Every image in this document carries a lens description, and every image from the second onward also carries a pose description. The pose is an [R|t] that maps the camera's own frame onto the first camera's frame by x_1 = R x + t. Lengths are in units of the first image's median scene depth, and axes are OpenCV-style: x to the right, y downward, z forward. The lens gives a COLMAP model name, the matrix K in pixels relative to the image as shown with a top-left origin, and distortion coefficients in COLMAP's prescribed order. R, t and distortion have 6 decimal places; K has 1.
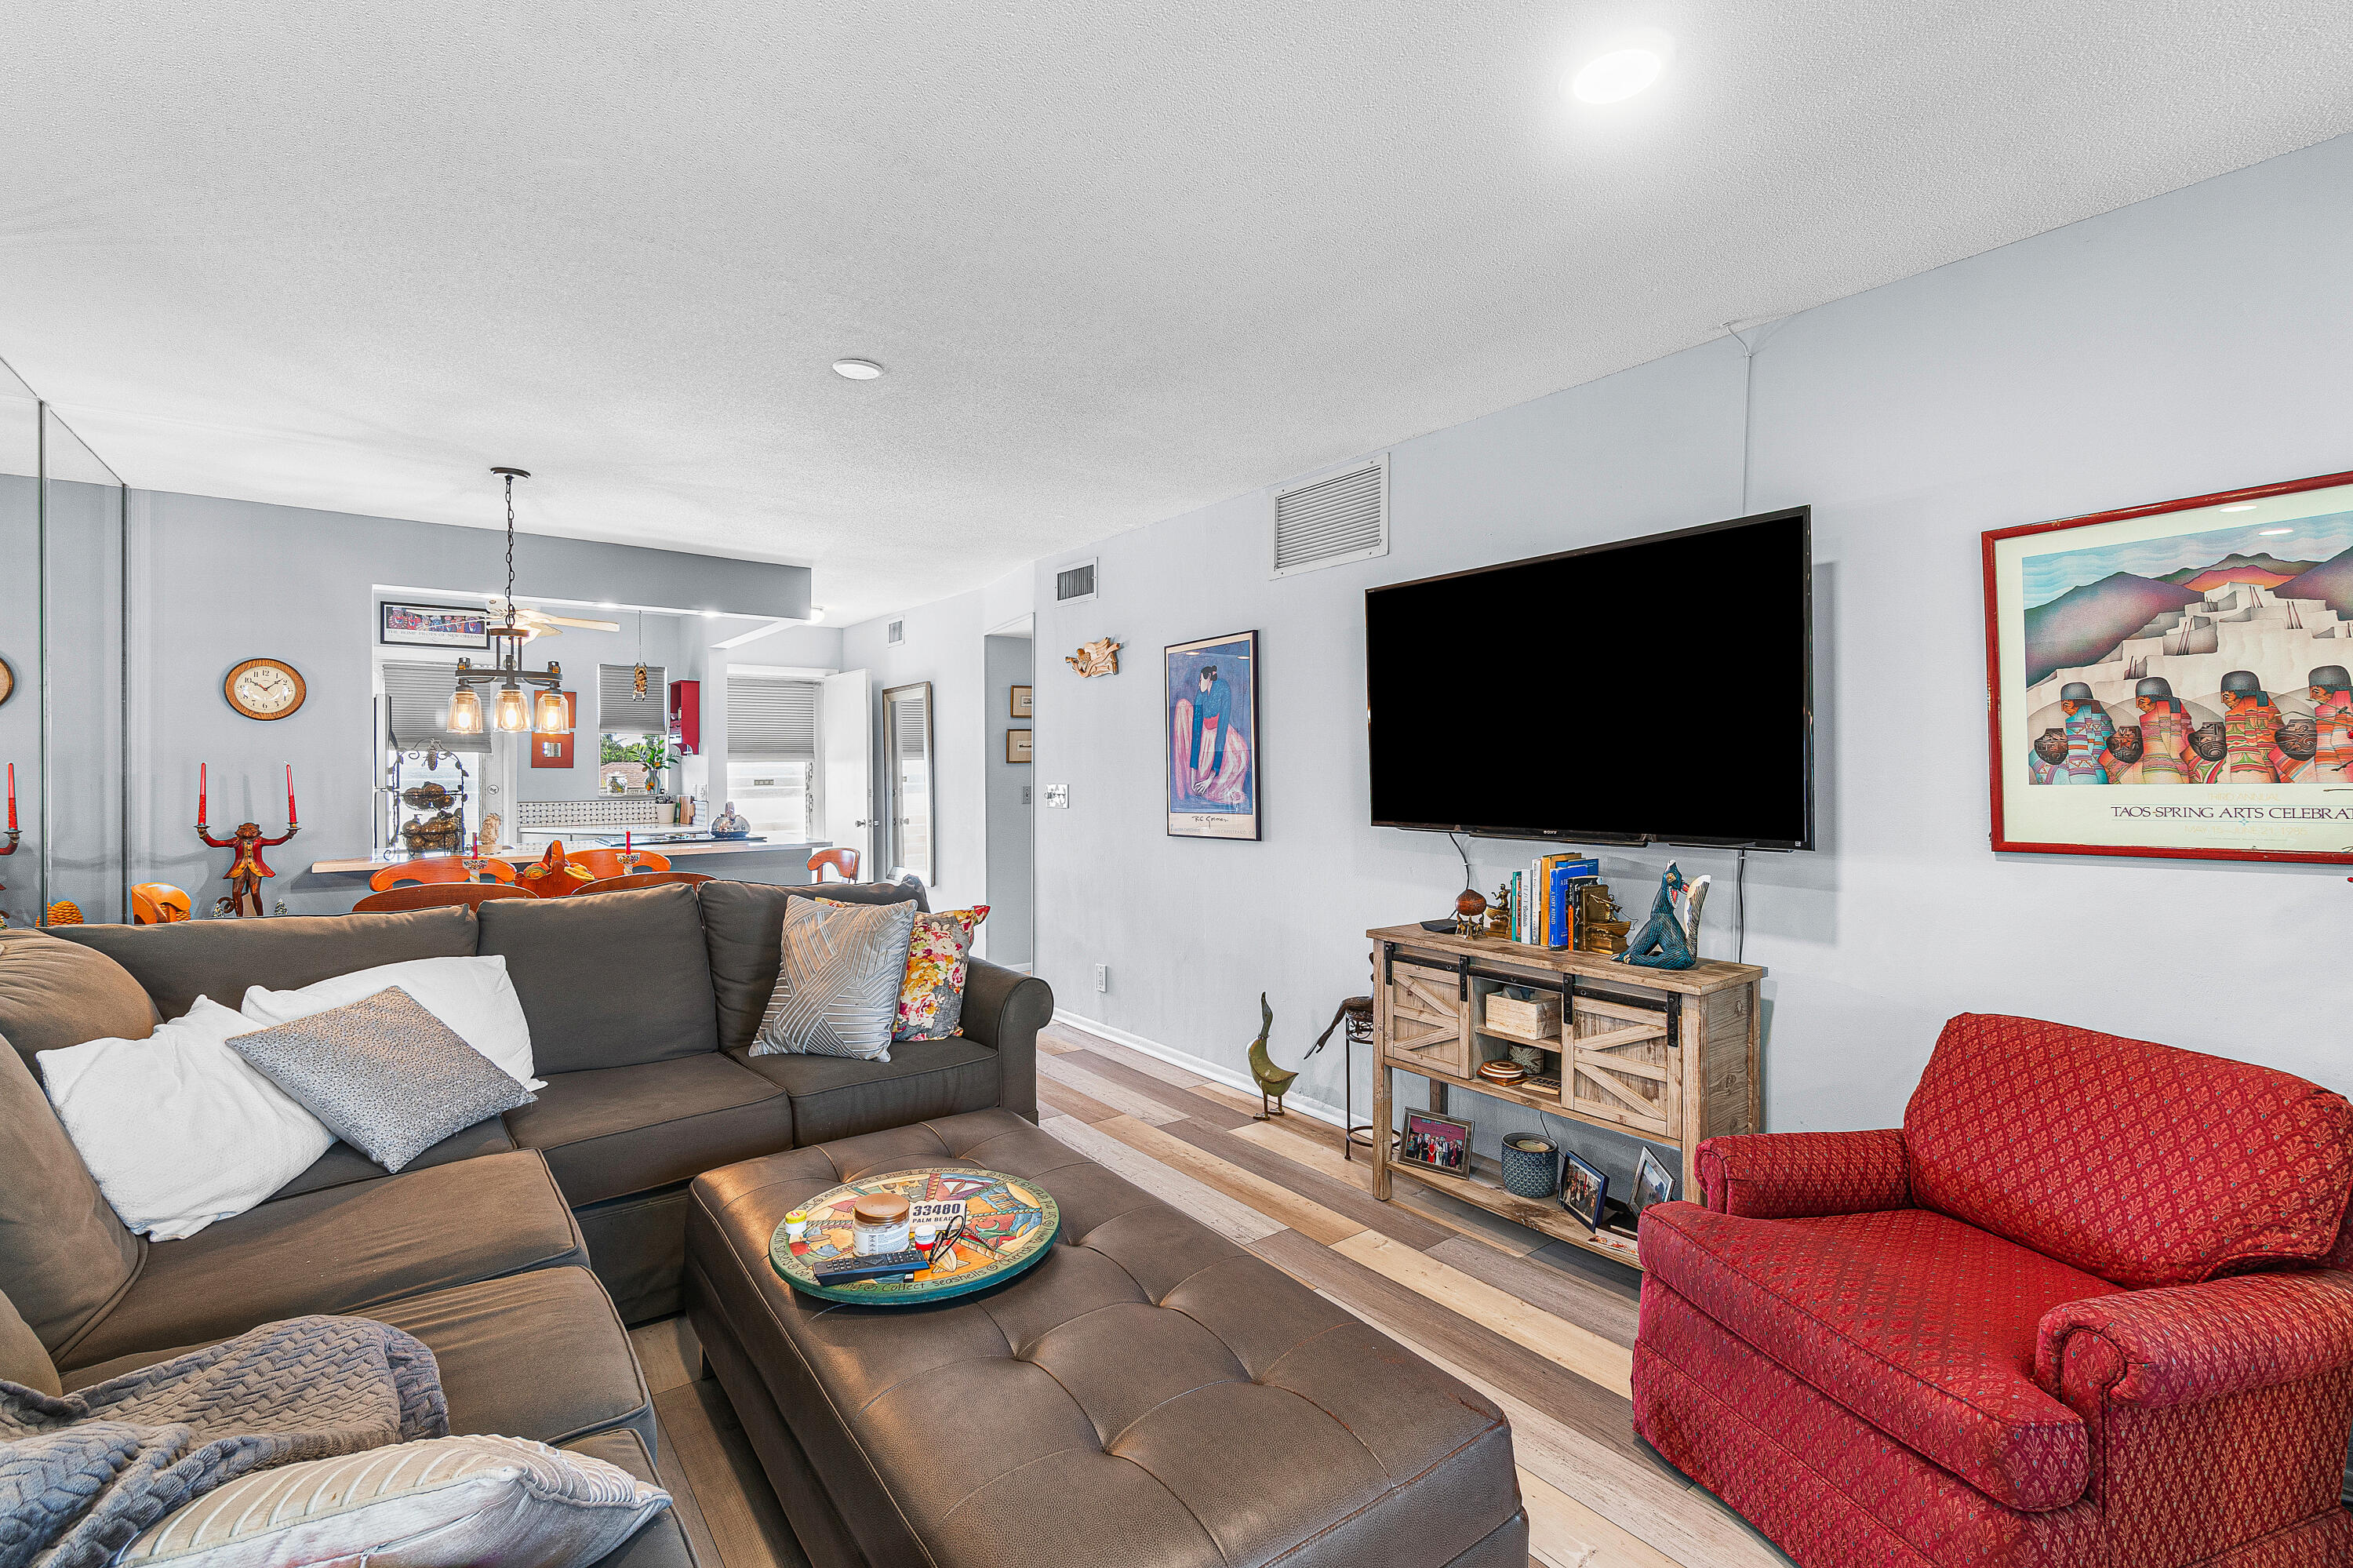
lens RADIAL K [[1038.1, 0, 1137.8], [0, 1038.1, 779.8], [0, 0, 1]] dist [-0.004445, 0.001516]
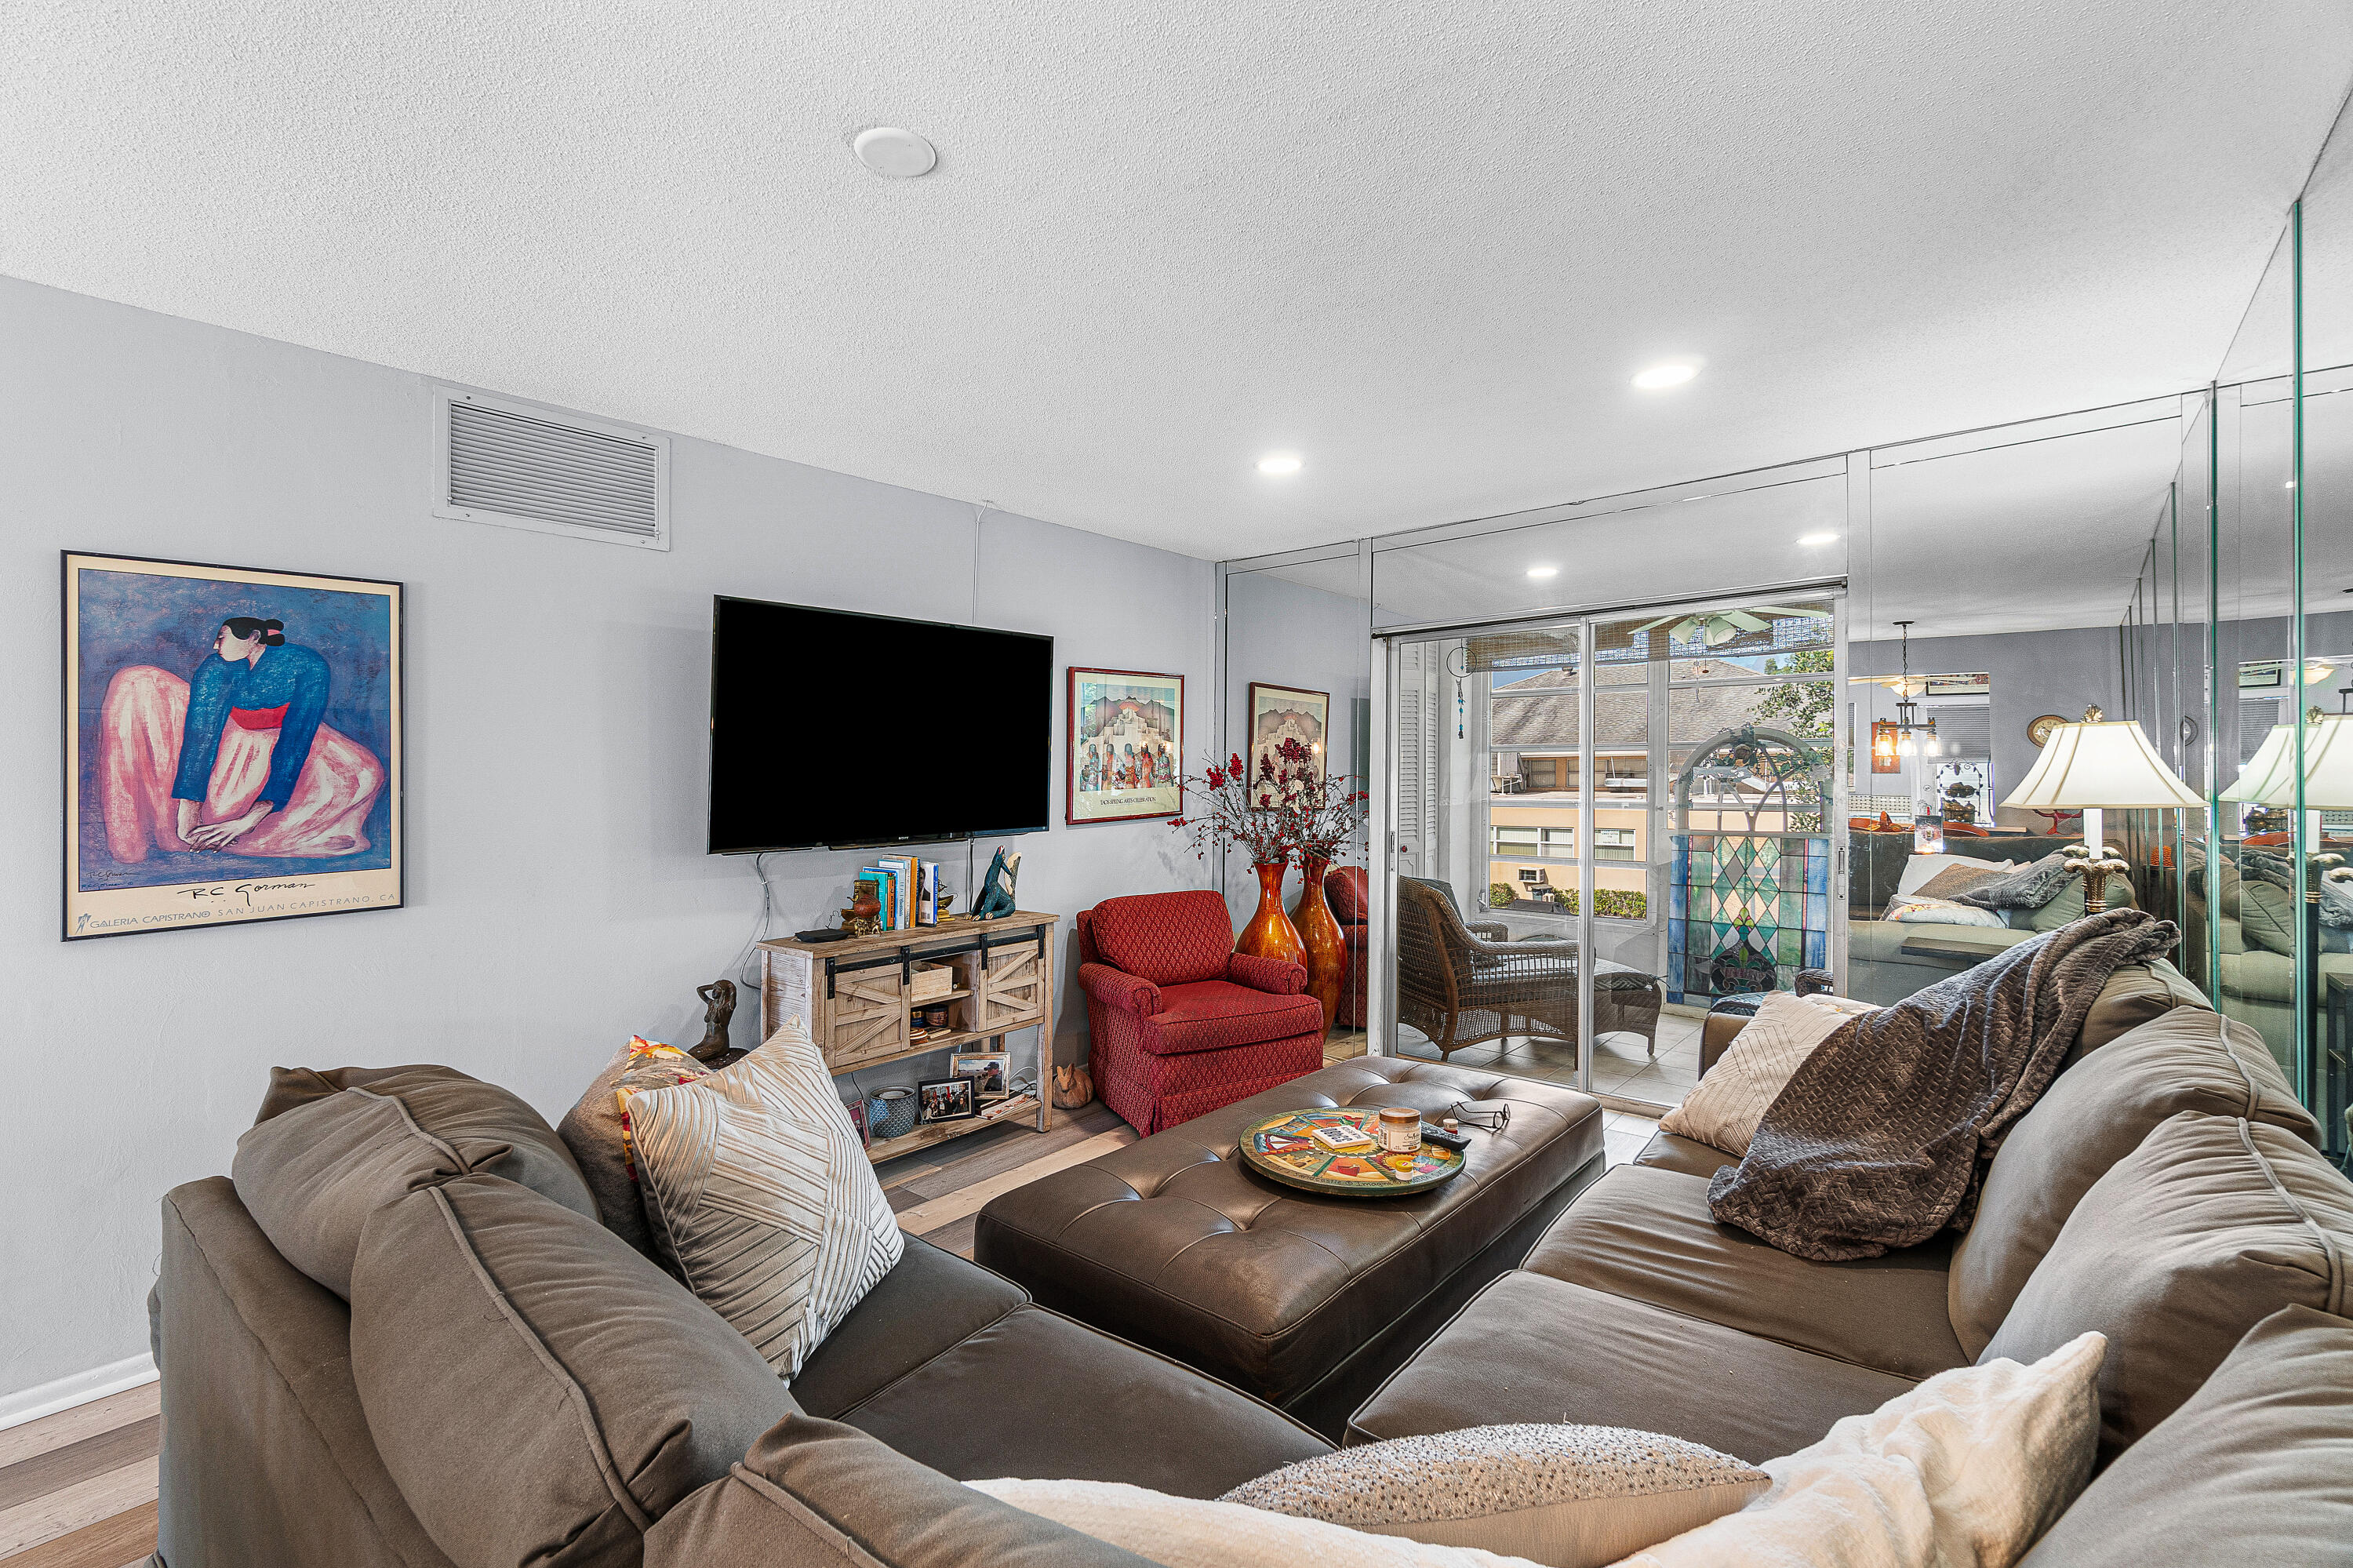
lens RADIAL K [[1038.1, 0, 1174.5], [0, 1038.1, 791.6], [0, 0, 1]] dist [-0.004445, 0.001516]
pose [[-0.240322, -0.011114, 0.970629, -0.668640], [0.023020, 0.999588, 0.017145, -0.014426], [-0.970420, 0.026464, -0.239968, 0.725653]]
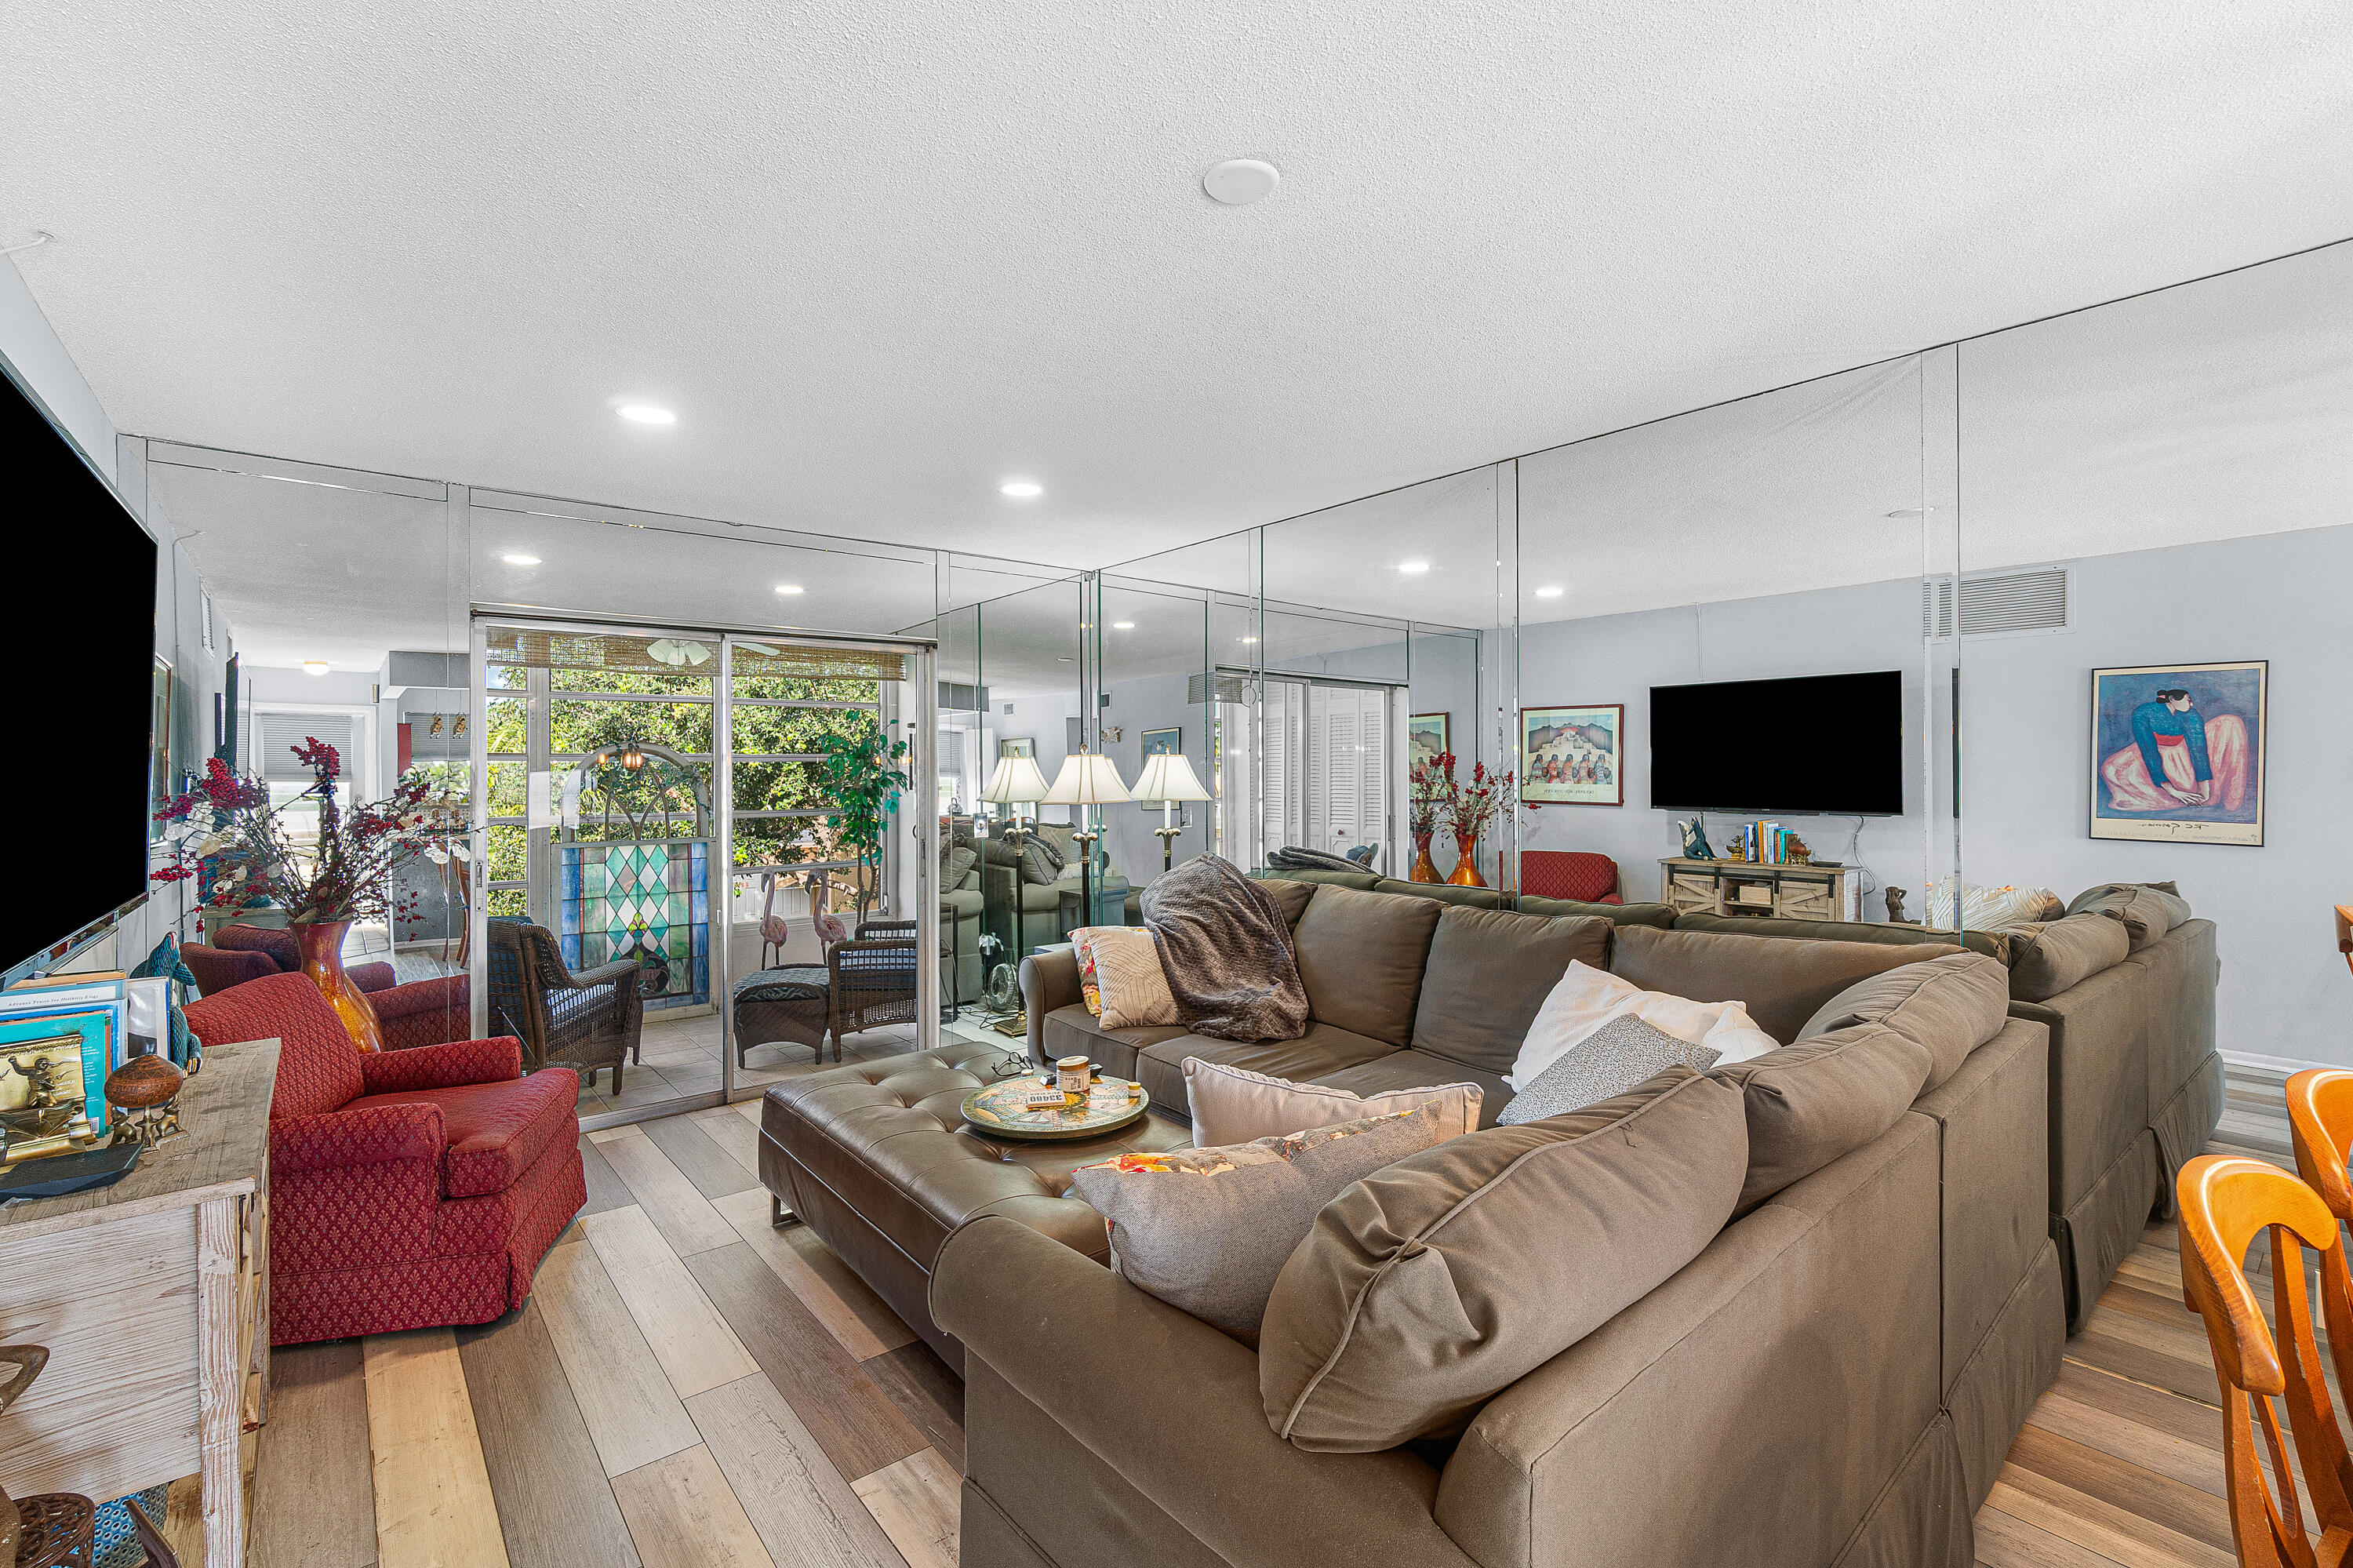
lens RADIAL K [[1038.1, 0, 1179.0], [0, 1038.1, 785.7], [0, 0, 1]] dist [-0.004445, 0.001516]
pose [[-0.998587, 0.010585, -0.052081, -0.143692], [0.009236, 0.999617, 0.026073, -0.031966], [0.052337, 0.025555, -0.998302, 1.221581]]
